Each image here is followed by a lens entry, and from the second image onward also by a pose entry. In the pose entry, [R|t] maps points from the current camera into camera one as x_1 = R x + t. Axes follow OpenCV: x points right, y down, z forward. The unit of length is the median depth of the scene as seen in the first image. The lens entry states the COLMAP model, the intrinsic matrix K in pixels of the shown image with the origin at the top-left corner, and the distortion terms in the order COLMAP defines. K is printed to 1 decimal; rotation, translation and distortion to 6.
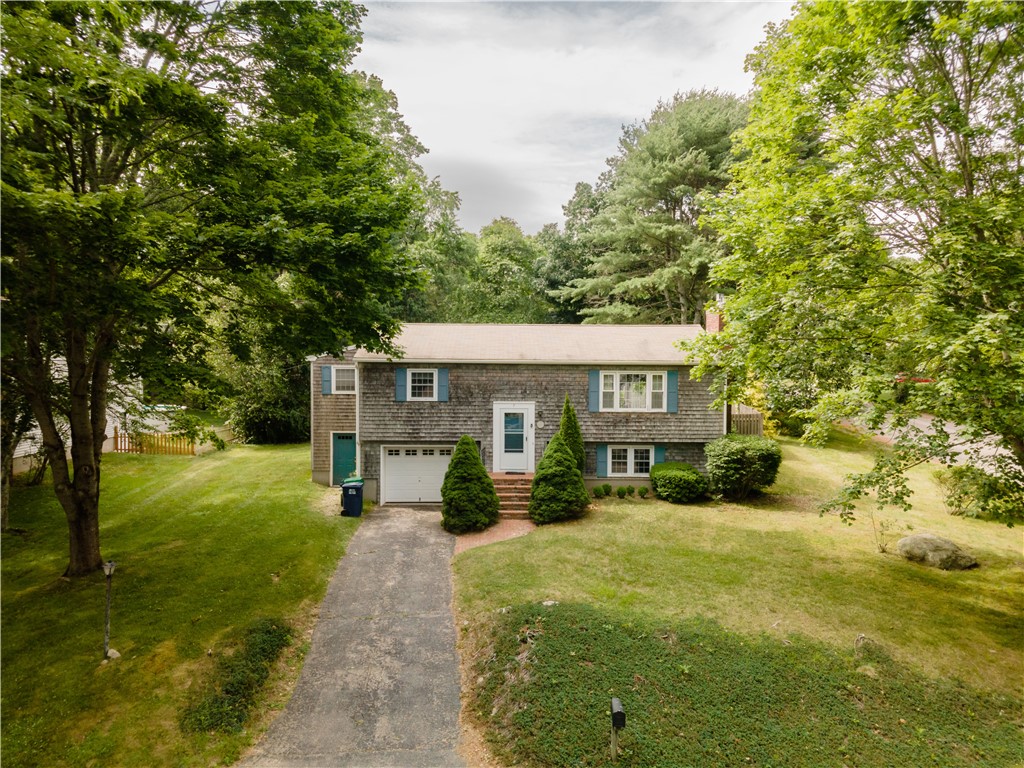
lens RADIAL K [[715.2, 0, 511.8], [0, 715.2, 381.5], [0, 0, 1]] dist [0.017825, -0.007920]
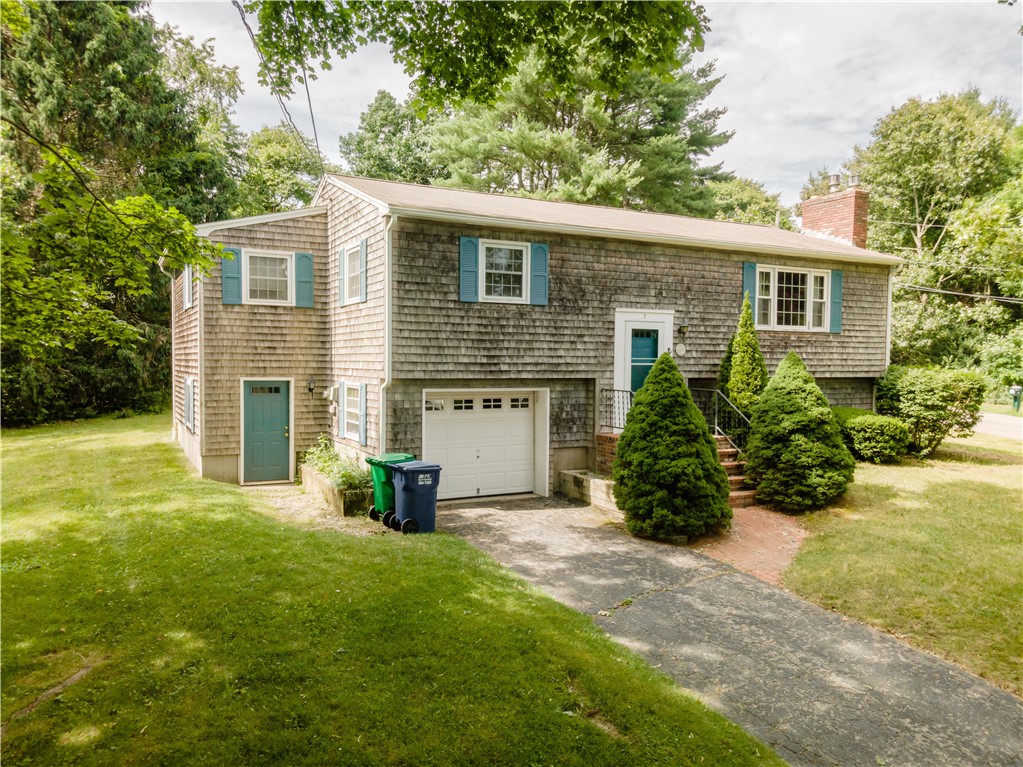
lens RADIAL K [[753.0, 0, 511.2], [0, 753.0, 383.5], [0, 0, 1]] dist [0.009498, 0.000562]
pose [[0.901776, -0.014658, 0.431956, -0.359137], [0.009507, 0.999856, 0.014081, 0.078383], [-0.432100, -0.008592, 0.901785, 0.496189]]
